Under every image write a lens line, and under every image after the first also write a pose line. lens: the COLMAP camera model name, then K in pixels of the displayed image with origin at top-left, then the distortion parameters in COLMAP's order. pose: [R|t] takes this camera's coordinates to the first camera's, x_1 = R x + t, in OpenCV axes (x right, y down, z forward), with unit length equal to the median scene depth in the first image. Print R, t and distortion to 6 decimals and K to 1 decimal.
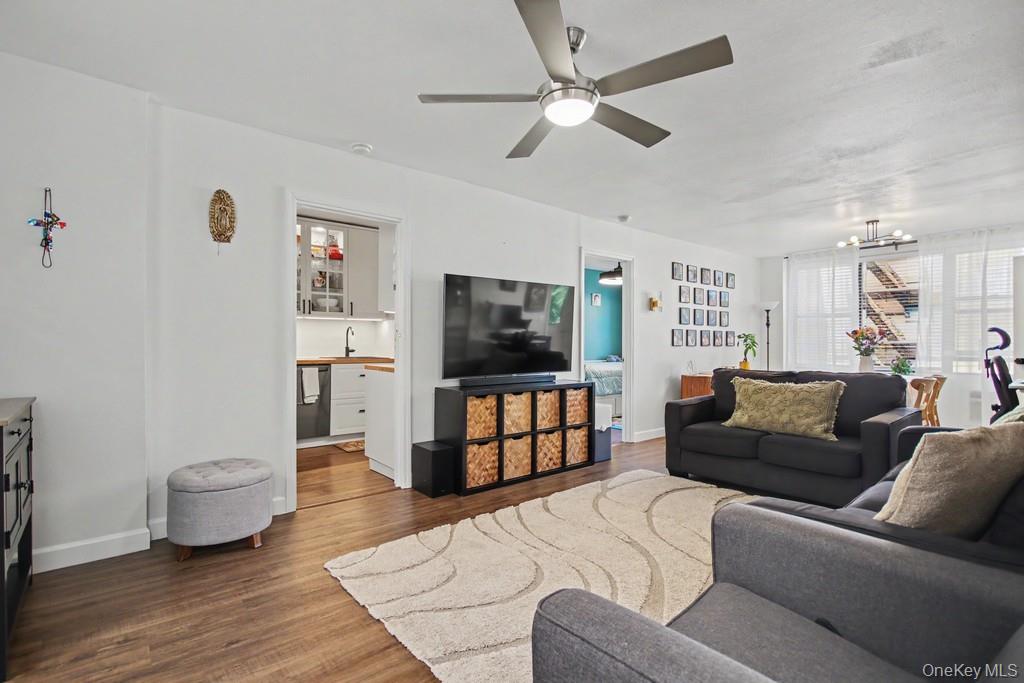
lens RADIAL K [[483.1, 0, 514.7], [0, 483.1, 343.2], [0, 0, 1]] dist [-0.001783, -0.000634]
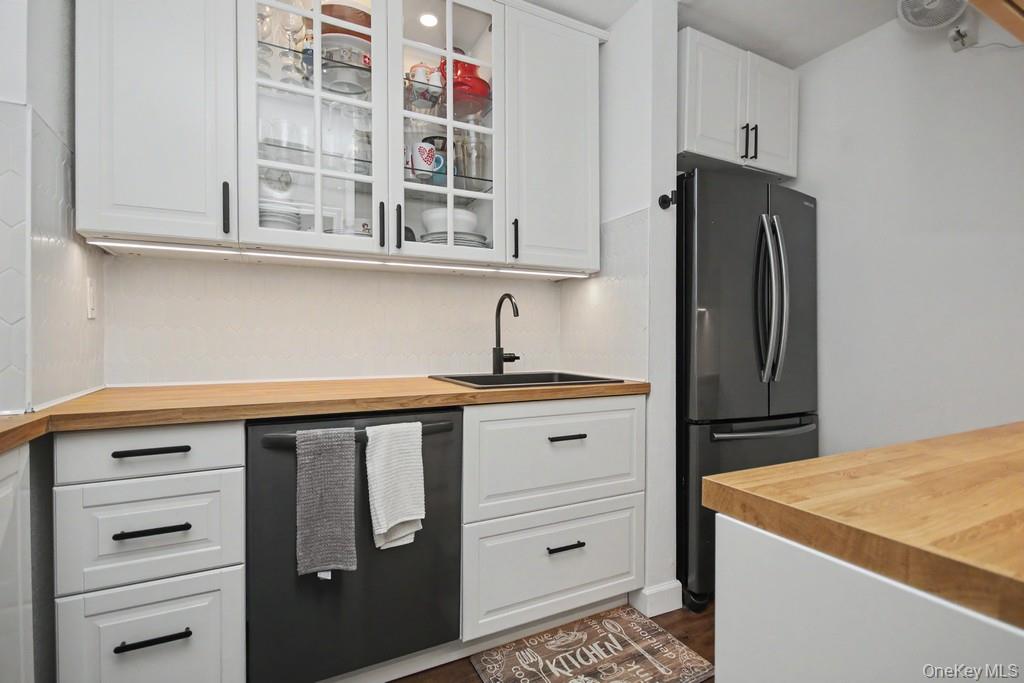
lens RADIAL K [[483.1, 0, 514.7], [0, 483.1, 343.2], [0, 0, 1]] dist [-0.001783, -0.000634]
pose [[0.974347, -0.003132, -0.225028, -0.246347], [0.004912, 0.999961, 0.007349, 0.001055], [0.224996, -0.008266, 0.974325, 0.625998]]
